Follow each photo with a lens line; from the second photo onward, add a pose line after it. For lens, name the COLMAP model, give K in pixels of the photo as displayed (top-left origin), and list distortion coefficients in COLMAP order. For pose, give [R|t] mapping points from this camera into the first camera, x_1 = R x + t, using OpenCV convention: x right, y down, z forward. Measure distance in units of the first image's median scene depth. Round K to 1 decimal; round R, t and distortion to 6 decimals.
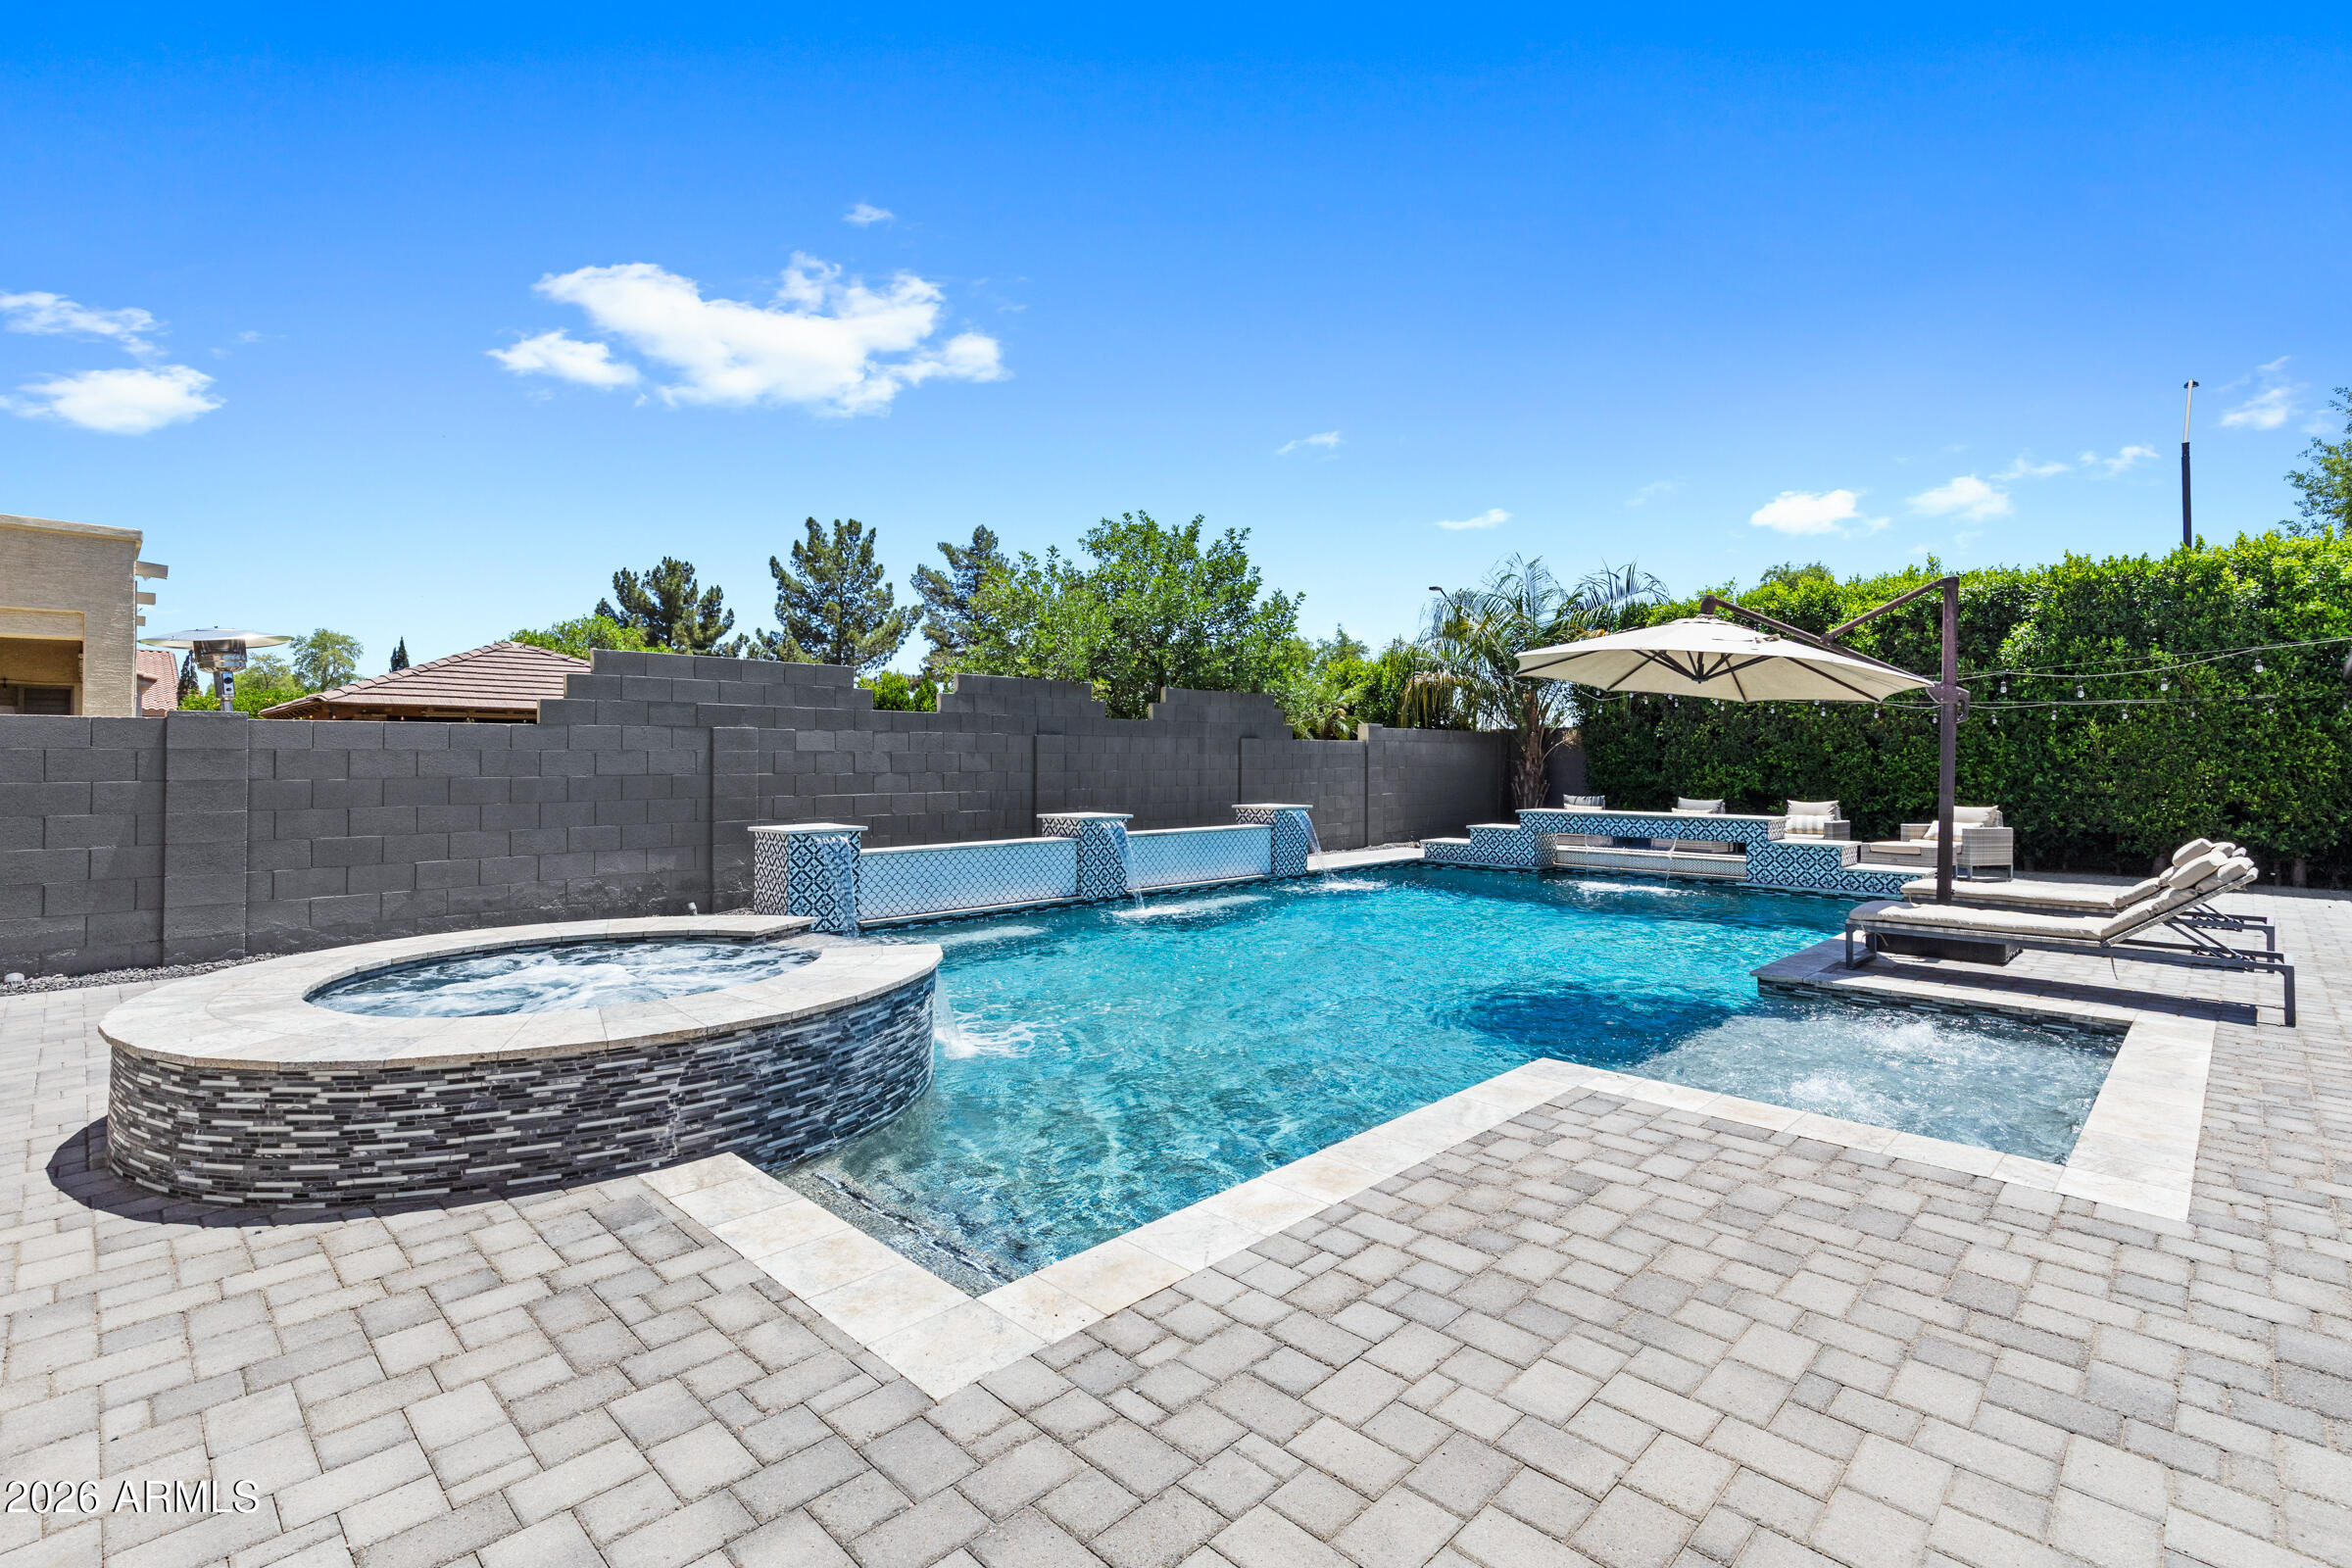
lens RADIAL K [[1078.7, 0, 1176.0], [0, 1078.7, 784.0], [0, 0, 1]] dist [0.005325, -0.000320]
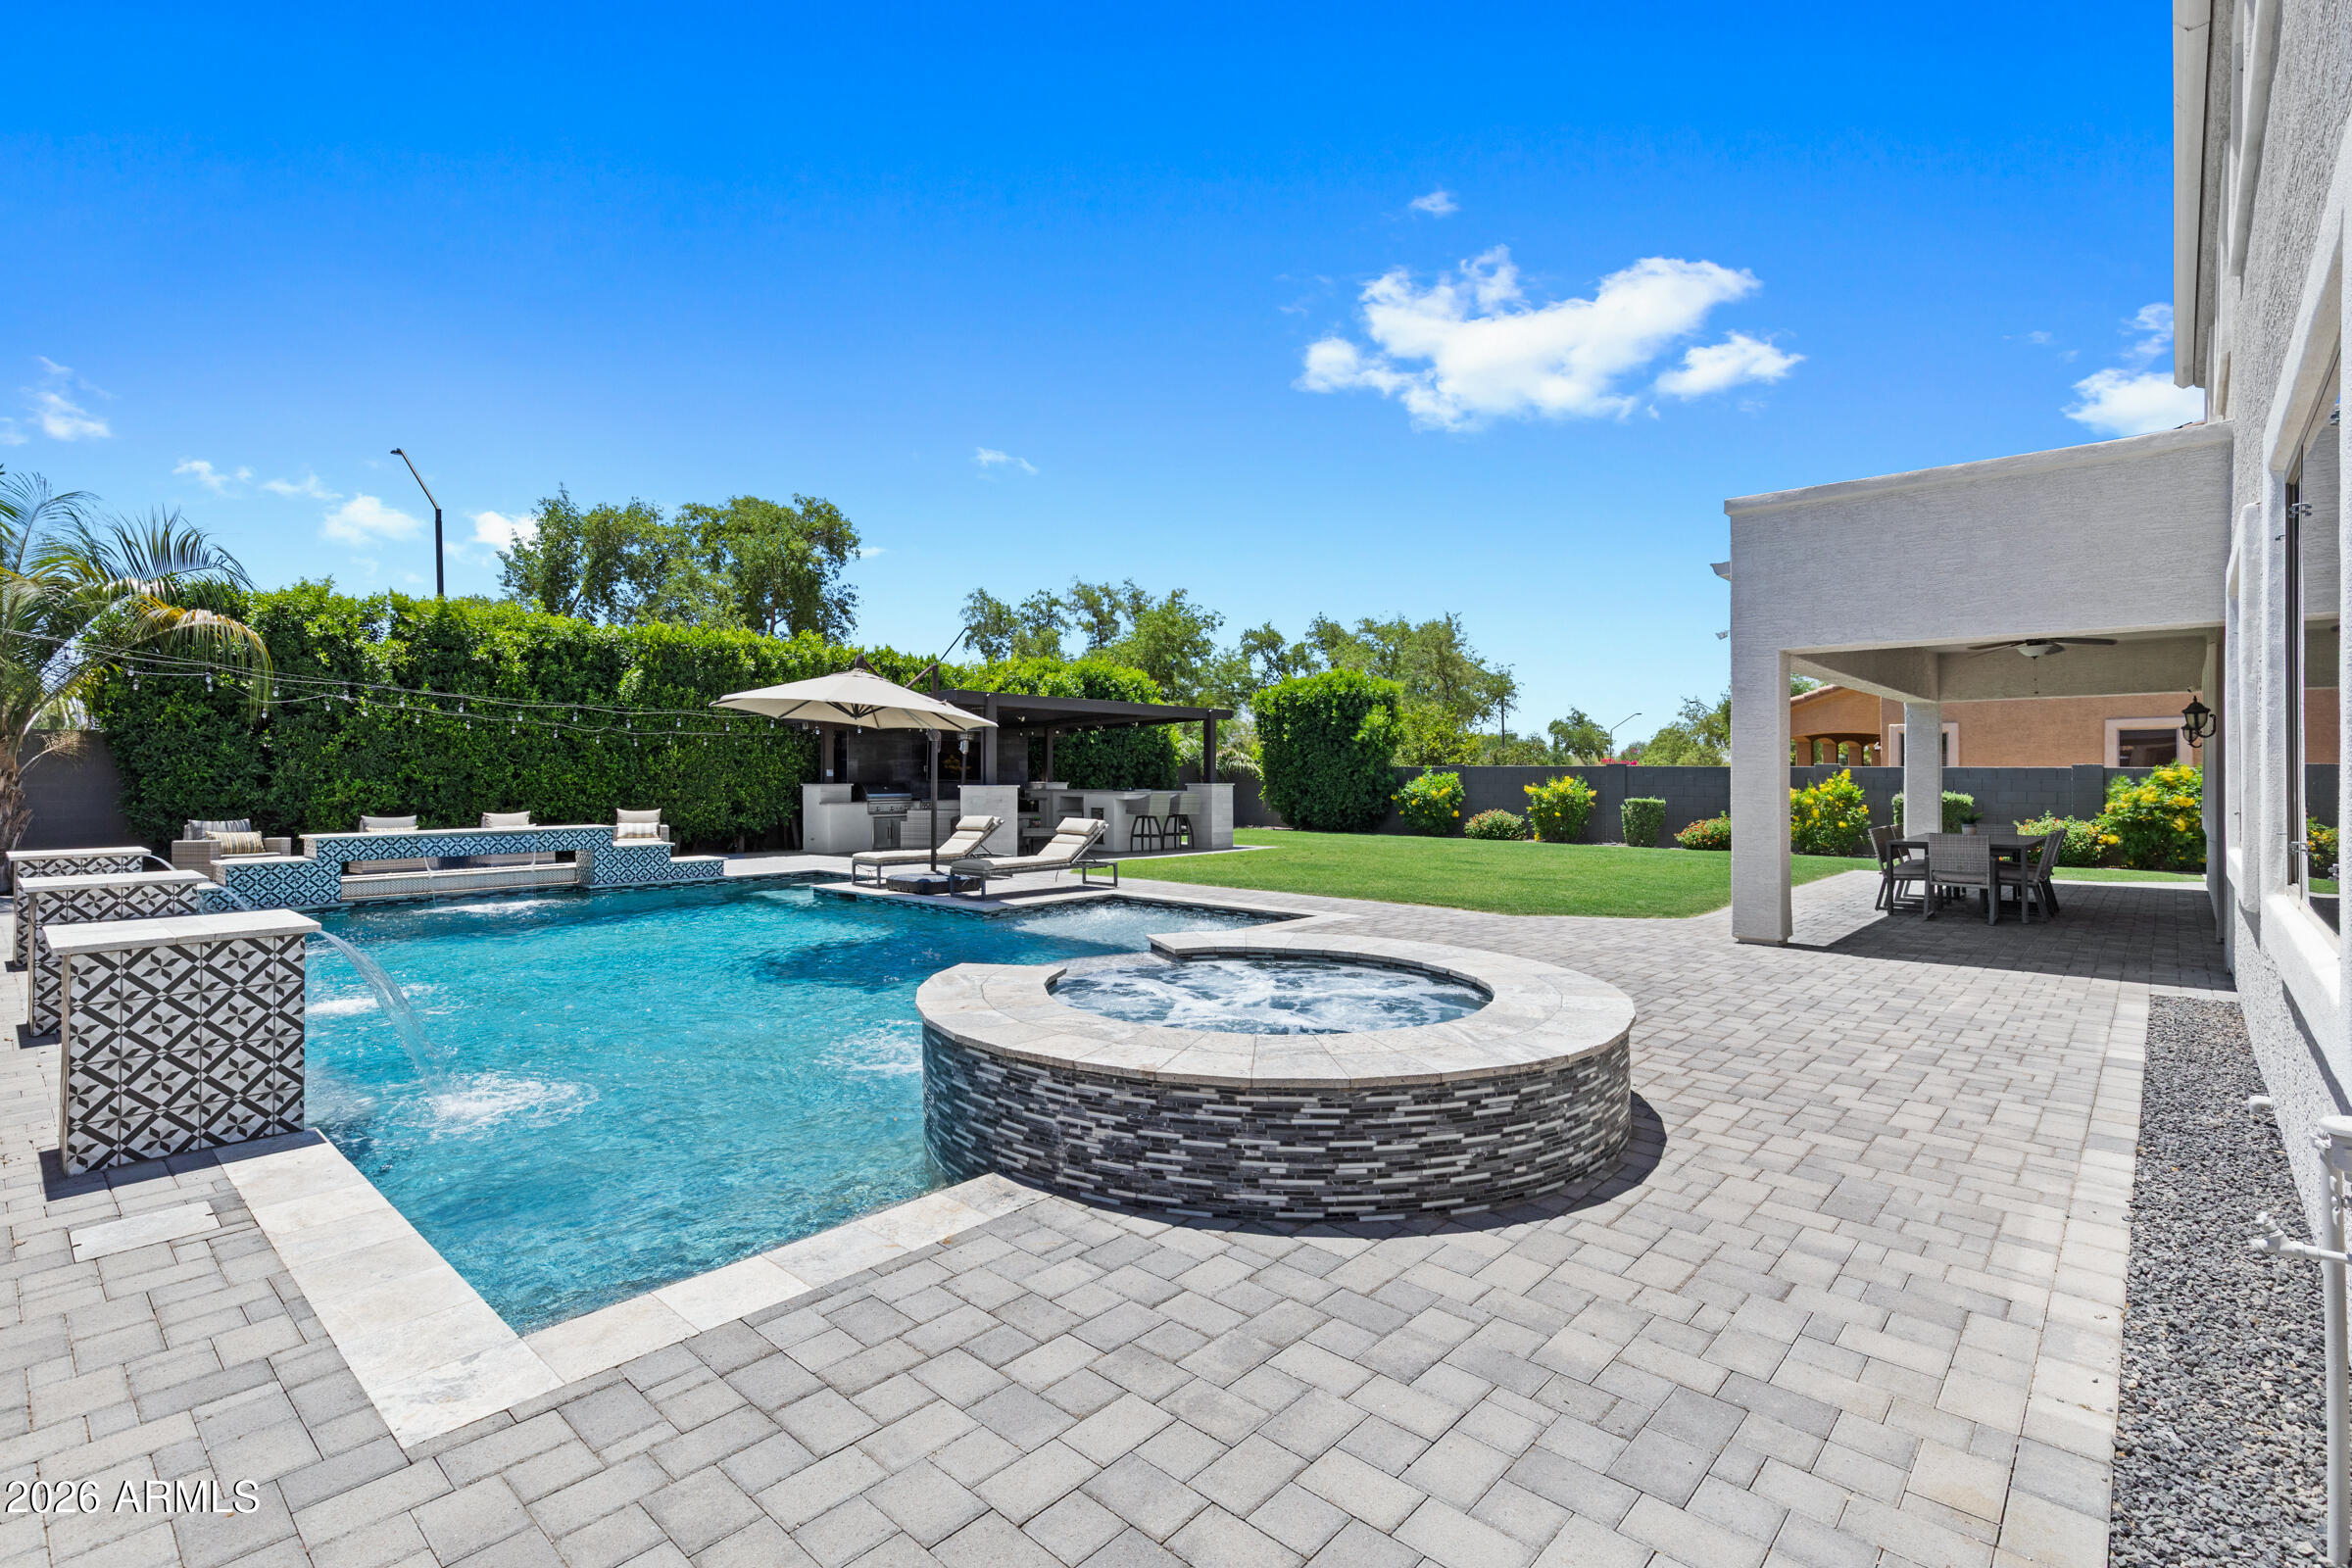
lens RADIAL K [[1098.1, 0, 1176.0], [0, 1098.1, 784.0], [0, 0, 1]] dist [0.000195, -0.000280]
pose [[-0.040197, -0.010025, 0.999141, -0.582459], [0.023829, 0.999656, 0.010989, -0.009760], [-0.998908, 0.024250, -0.039944, 0.418924]]
